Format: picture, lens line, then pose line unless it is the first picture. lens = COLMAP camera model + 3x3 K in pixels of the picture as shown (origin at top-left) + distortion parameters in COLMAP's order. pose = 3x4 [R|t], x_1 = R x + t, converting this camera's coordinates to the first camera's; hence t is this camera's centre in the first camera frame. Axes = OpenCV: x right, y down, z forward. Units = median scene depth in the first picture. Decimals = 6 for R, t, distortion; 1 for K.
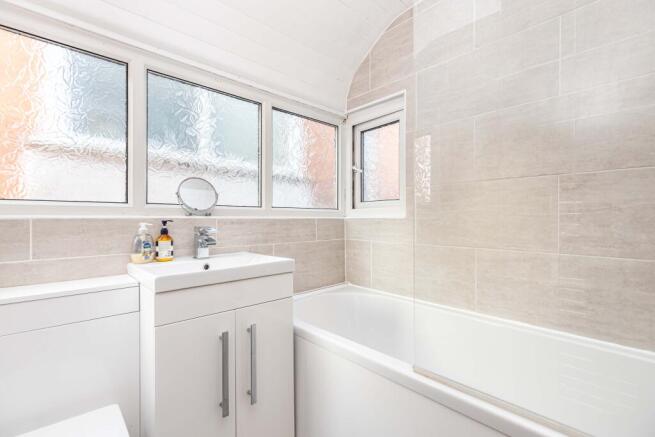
lens RADIAL K [[299.2, 0, 331.7], [0, 299.2, 216.9], [0, 0, 1]] dist [0.003355, 0.000580]
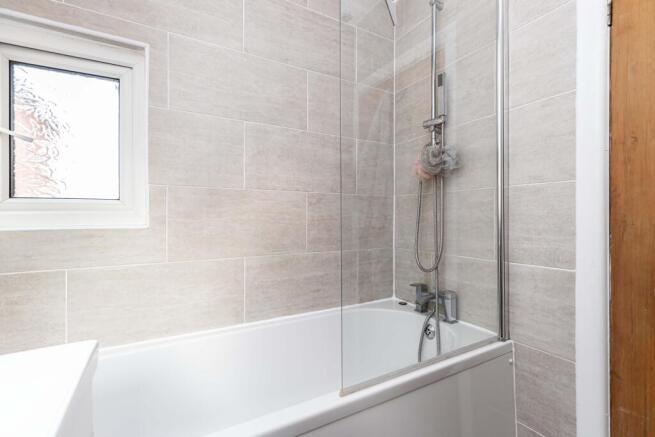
lens RADIAL K [[299.2, 0, 331.7], [0, 299.2, 216.9], [0, 0, 1]] dist [0.003355, 0.000580]
pose [[0.229083, 0.002285, 0.973404, -0.402299], [-0.002847, 0.999995, -0.001677, -0.026518], [-0.973403, -0.002387, 0.229088, 0.505589]]
